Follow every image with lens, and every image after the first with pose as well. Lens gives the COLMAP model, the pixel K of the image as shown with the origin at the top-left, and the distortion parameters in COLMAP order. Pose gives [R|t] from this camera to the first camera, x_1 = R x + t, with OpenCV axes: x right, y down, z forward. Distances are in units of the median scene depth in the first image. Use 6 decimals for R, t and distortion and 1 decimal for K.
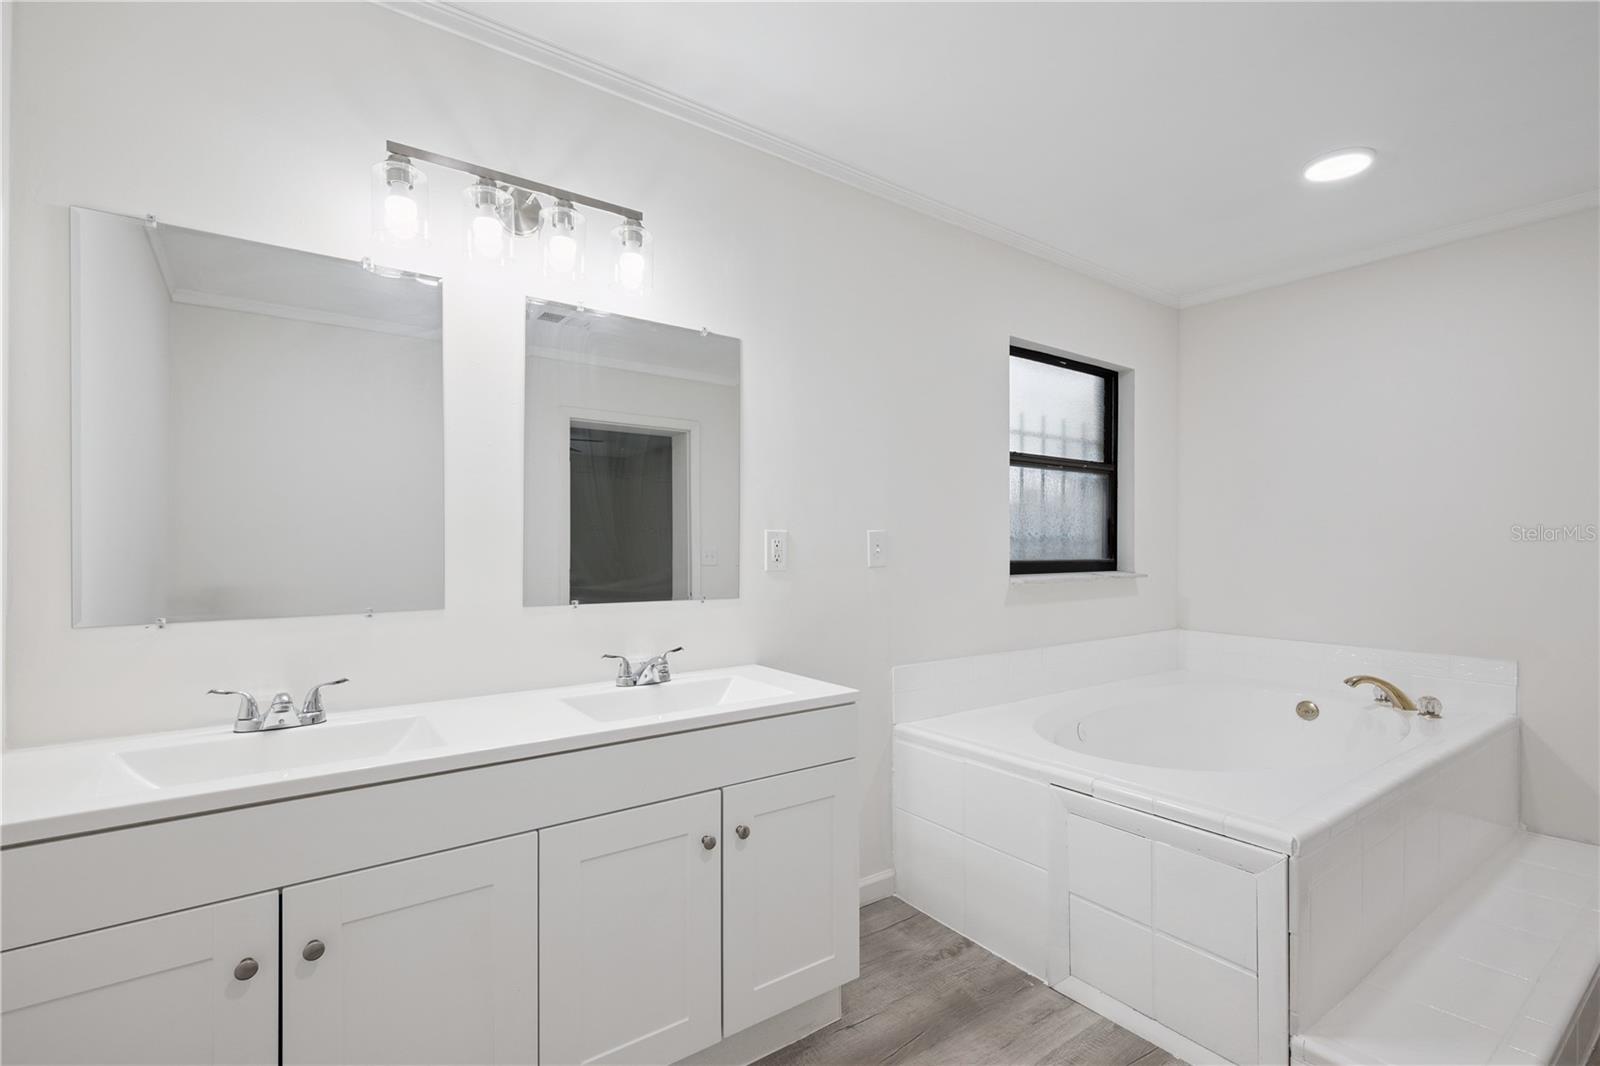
lens RADIAL K [[739.5, 0, 801.7], [0, 739.5, 540.4], [0, 0, 1]] dist [-0.001354, -0.000072]
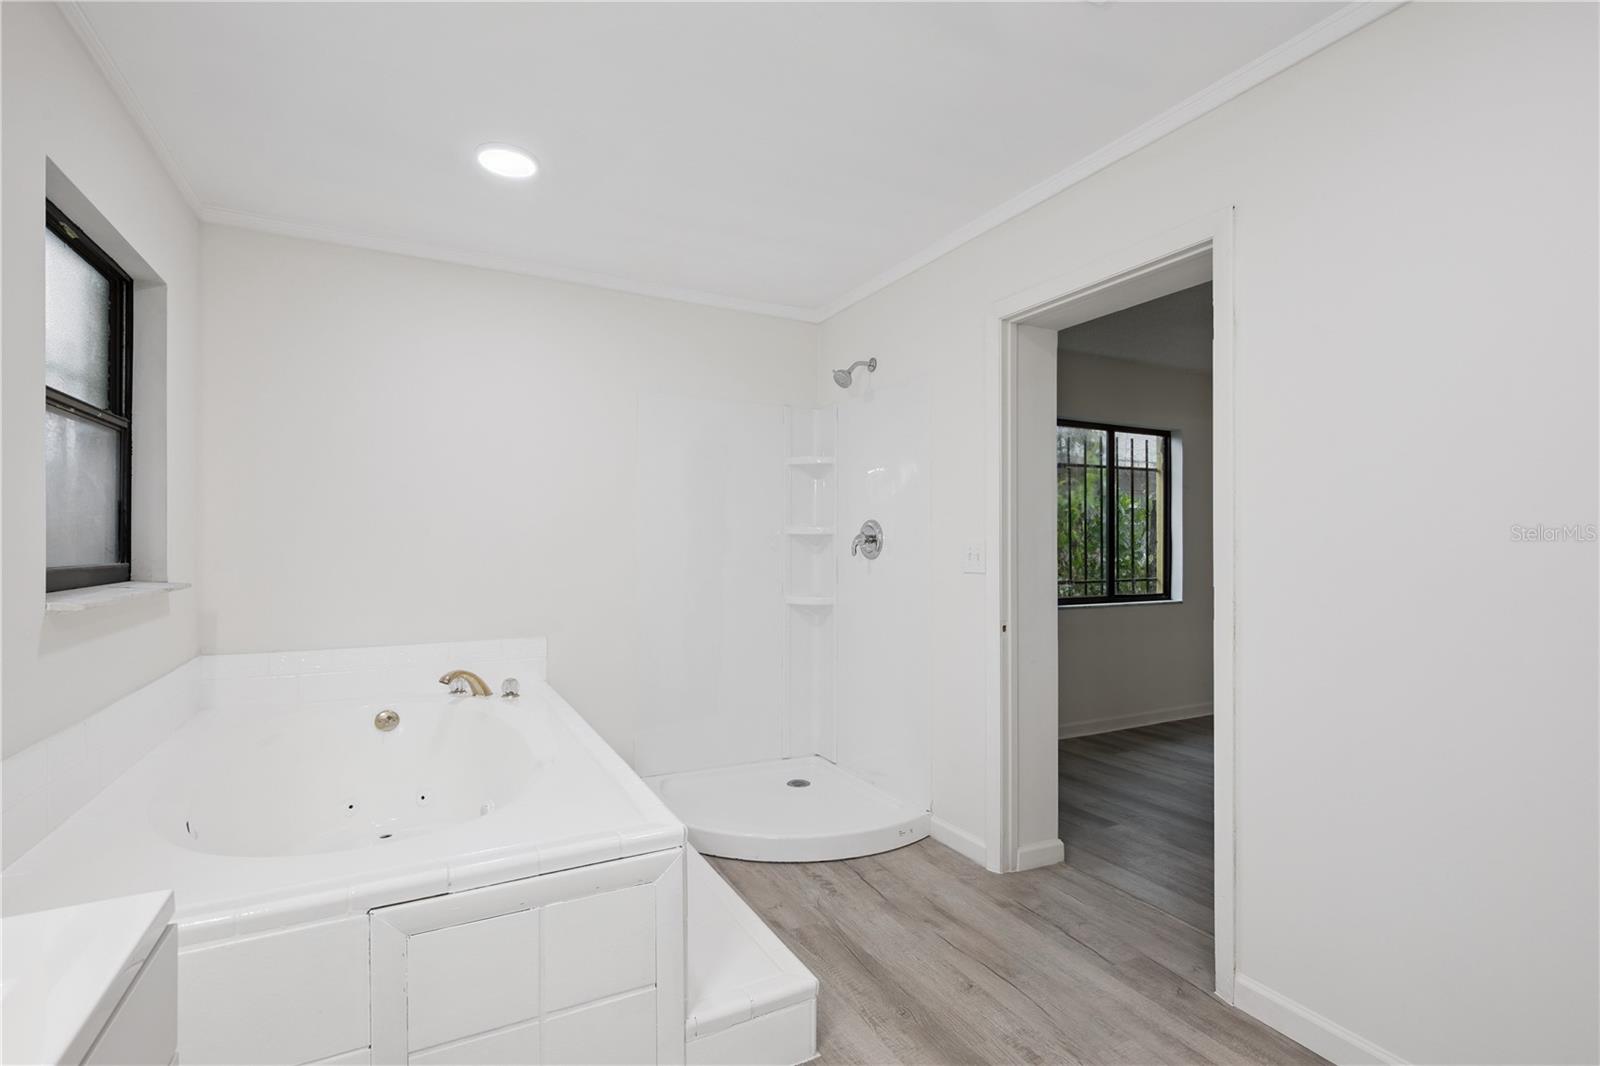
lens RADIAL K [[776.3, 0, 799.6], [0, 776.3, 532.7], [0, 0, 1]] dist [-0.001179, -0.000521]
pose [[0.125528, 0.005615, 0.992074, -0.191911], [-0.004527, 0.999977, -0.005087, -0.000914], [-0.992080, -0.003853, 0.125550, 0.350011]]
